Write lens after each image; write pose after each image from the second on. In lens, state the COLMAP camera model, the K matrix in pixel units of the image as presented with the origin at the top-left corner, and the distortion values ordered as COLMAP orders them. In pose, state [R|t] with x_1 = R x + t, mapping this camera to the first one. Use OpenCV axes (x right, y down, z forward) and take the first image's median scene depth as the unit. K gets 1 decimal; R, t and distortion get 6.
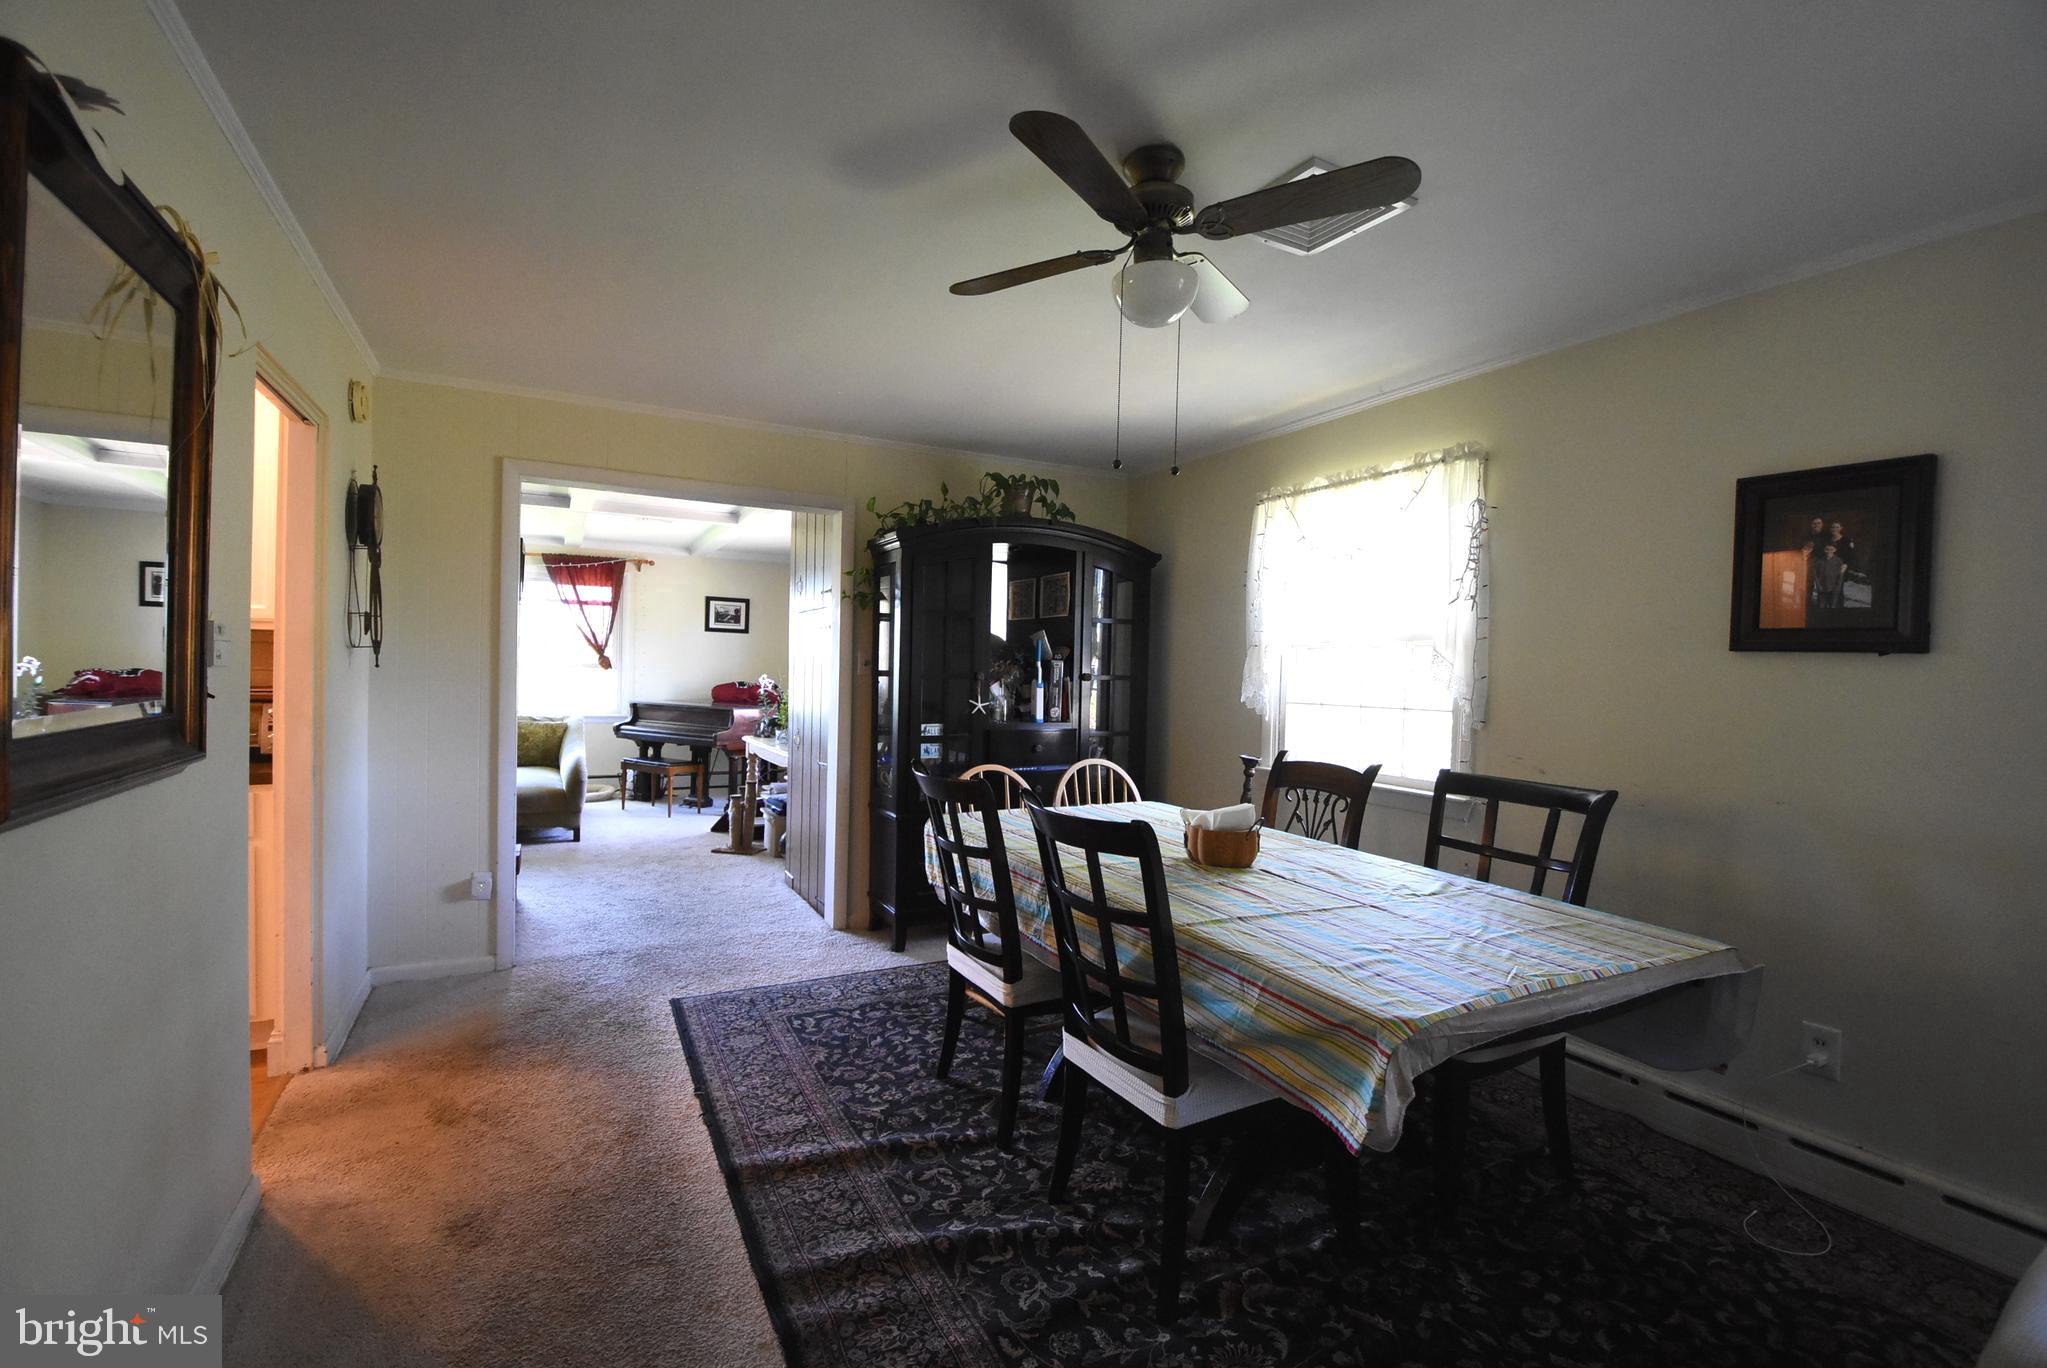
lens RADIAL K [[890.6, 0, 1022.2], [0, 890.6, 677.0], [0, 0, 1]] dist [0.015175, -0.000261]
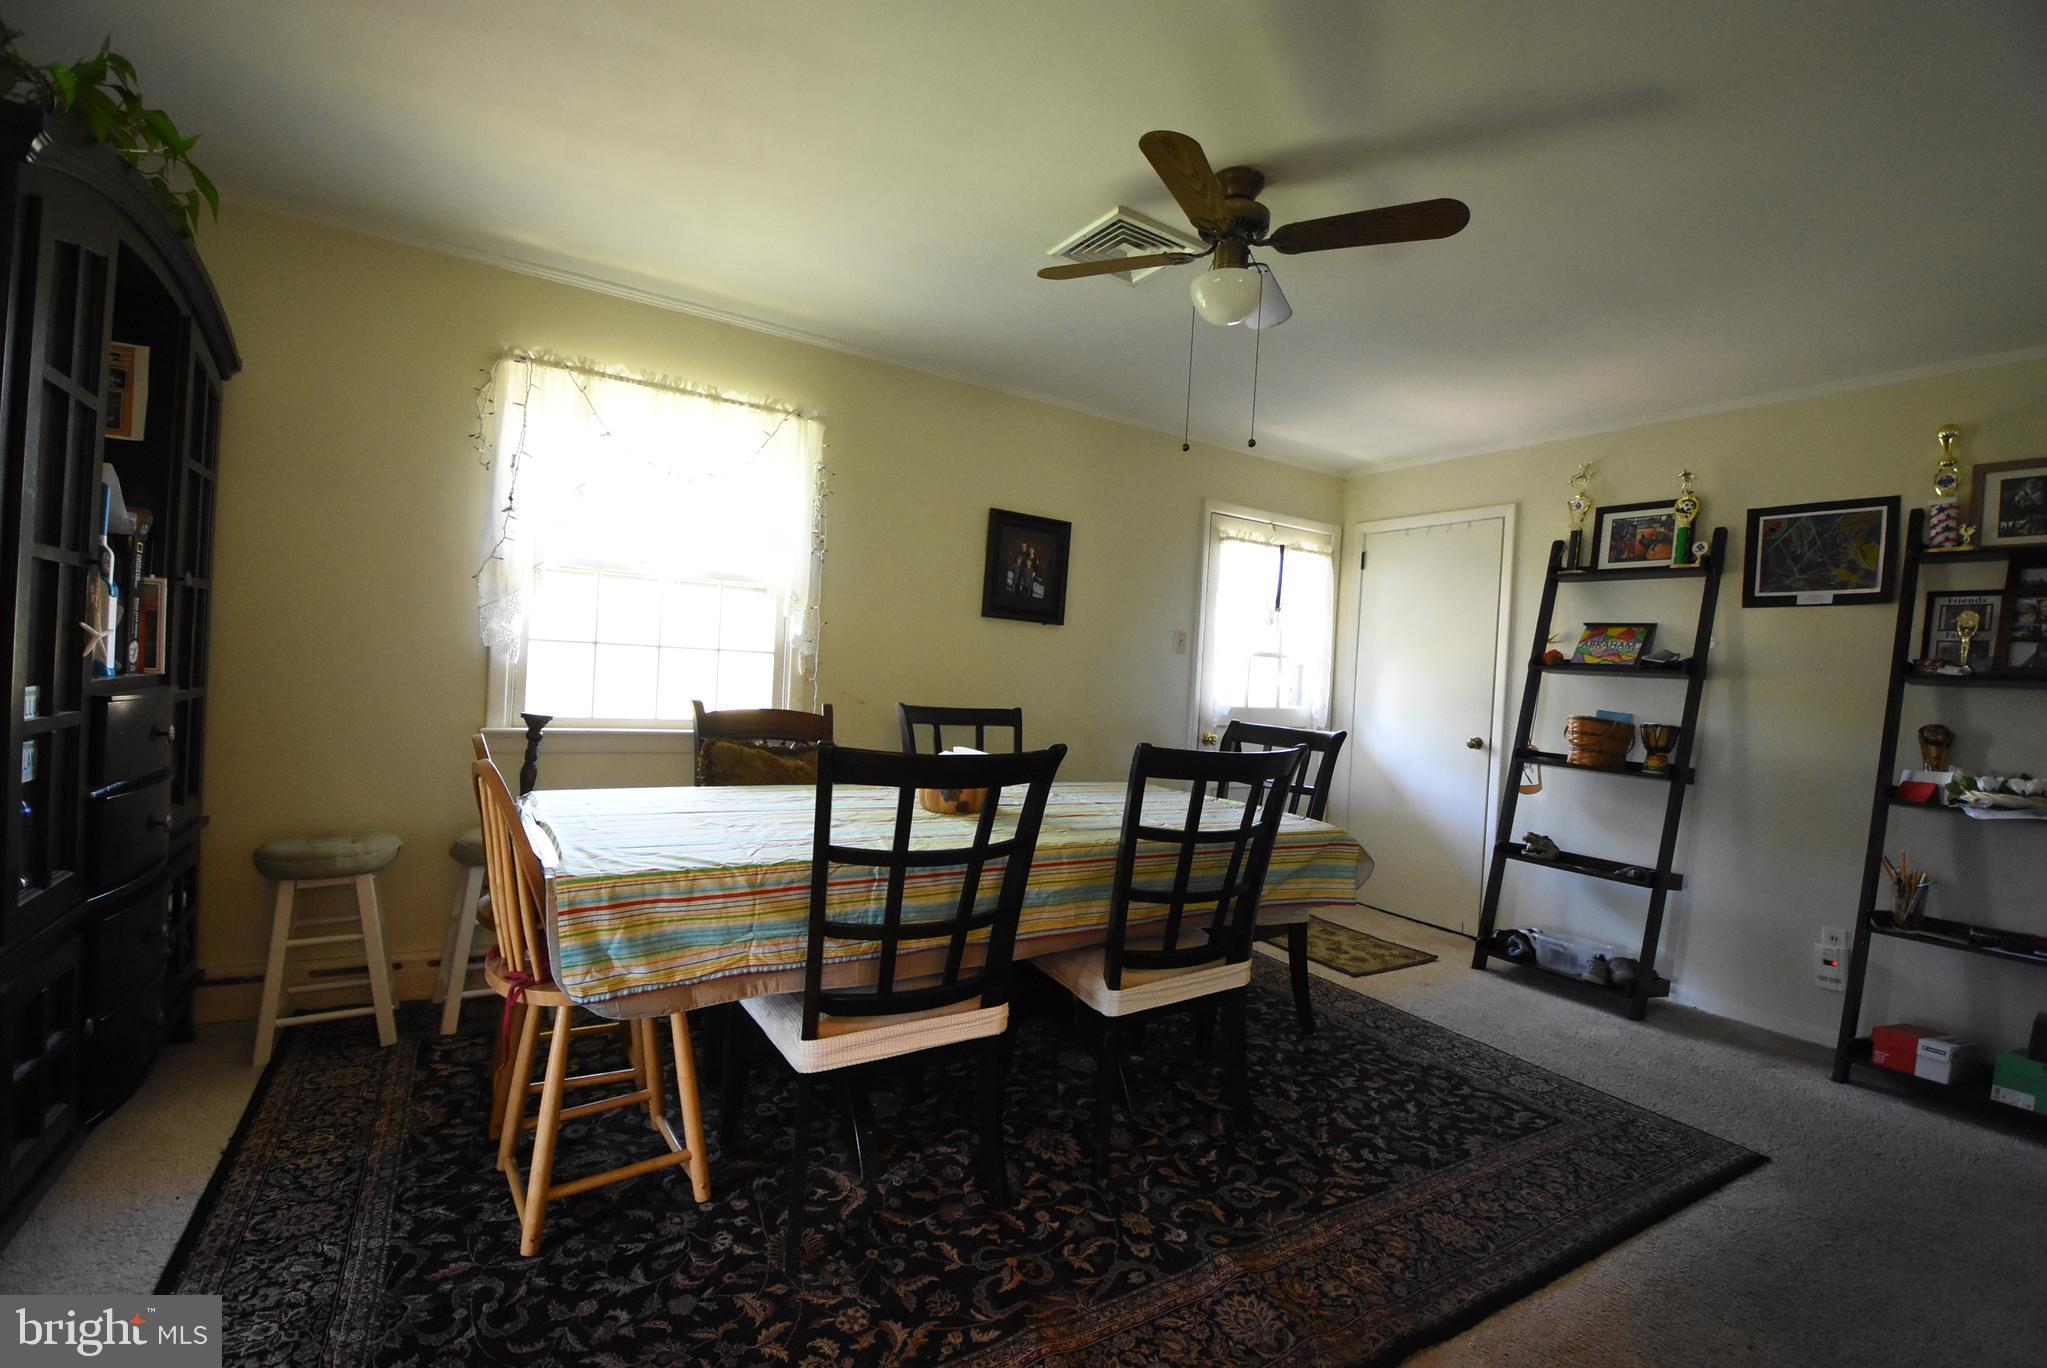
lens RADIAL K [[890.6, 0, 1021.7], [0, 890.6, 680.9], [0, 0, 1]] dist [0.015175, -0.000261]
pose [[-0.047002, -0.033794, 0.998323, -0.659570], [-0.047692, 0.998364, 0.031550, 0.026607], [-0.997756, -0.046129, -0.048537, 0.858225]]
